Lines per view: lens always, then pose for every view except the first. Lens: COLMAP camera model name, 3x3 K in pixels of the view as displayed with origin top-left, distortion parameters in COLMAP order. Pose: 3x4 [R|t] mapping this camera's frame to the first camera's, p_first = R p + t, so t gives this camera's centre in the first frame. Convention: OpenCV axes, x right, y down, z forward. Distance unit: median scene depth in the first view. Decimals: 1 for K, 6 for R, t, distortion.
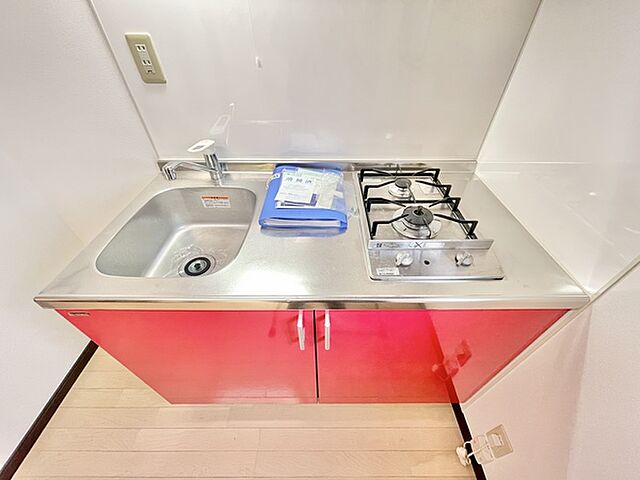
lens RADIAL K [[257.3, 0, 327.4], [0, 257.3, 238.5], [0, 0, 1]] dist [-0.002214, -0.000732]
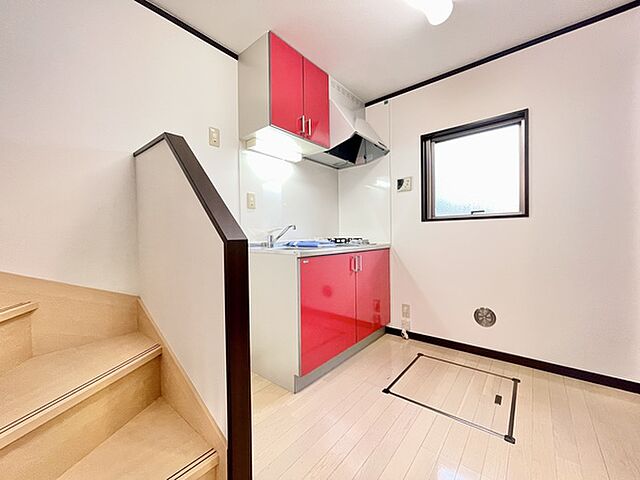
lens RADIAL K [[258.3, 0, 320.0], [0, 258.3, 240.0], [0, 0, 1]] dist [-0.000142, -0.000151]
pose [[0.638880, -0.027805, 0.768804, -2.096438], [0.533909, 0.735517, -0.417081, 0.941280], [-0.553871, 0.676936, 0.484752, -0.321824]]
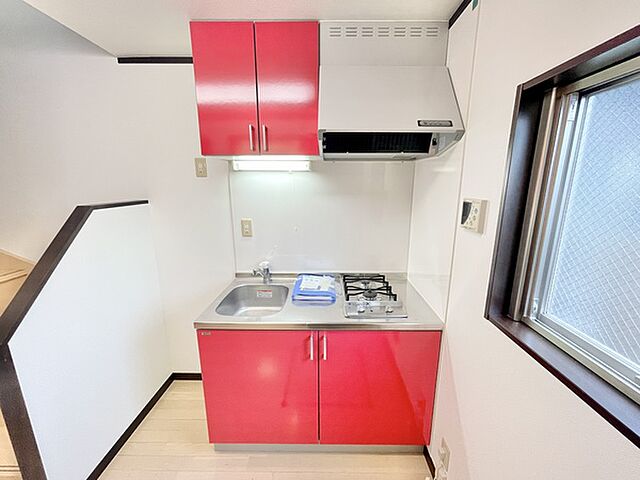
lens RADIAL K [[257.3, 0, 327.4], [0, 257.3, 238.5], [0, 0, 1]] dist [-0.002214, -0.000732]
pose [[0.999941, -0.003640, -0.010221, 0.031792], [-0.002013, 0.863442, -0.504444, 0.501599], [0.010661, 0.504434, 0.863384, -0.865976]]
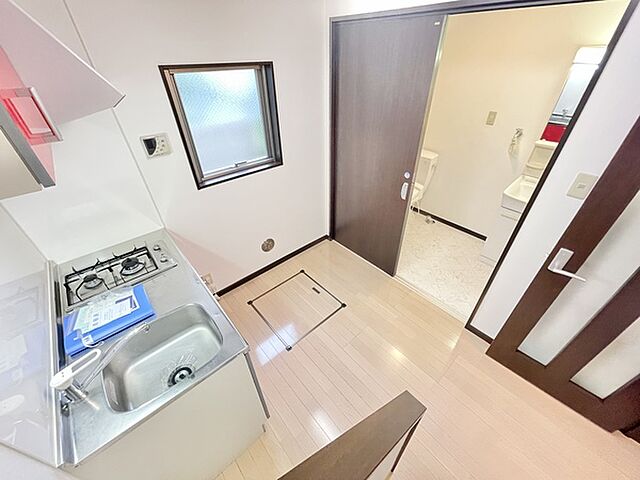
lens RADIAL K [[257.3, 0, 327.4], [0, 257.3, 238.5], [0, 0, 1]] dist [-0.002214, -0.000732]
pose [[-0.668771, -0.440404, 0.598990, -1.592095], [0.501987, 0.326811, 0.800752, -0.869828], [-0.548411, 0.836205, 0.002515, 0.006918]]
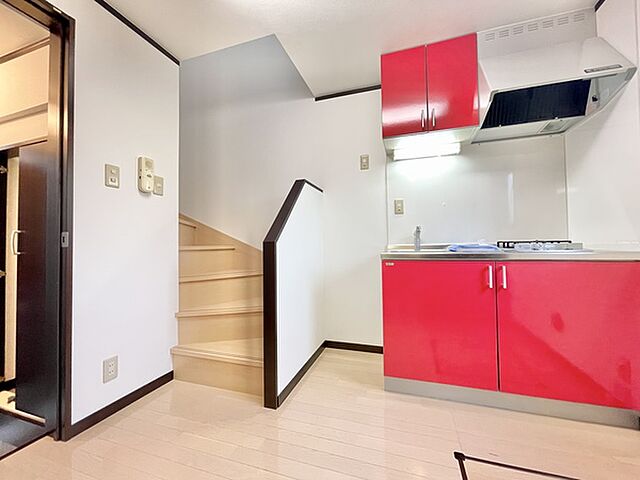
lens RADIAL K [[257.3, 0, 327.4], [0, 257.3, 238.5], [0, 0, 1]] dist [-0.002214, -0.000732]
pose [[0.952250, -0.028623, -0.303976, -0.572492], [-0.188484, 0.728128, -0.659017, 1.411852], [0.240196, 0.684843, 0.687965, -0.789816]]
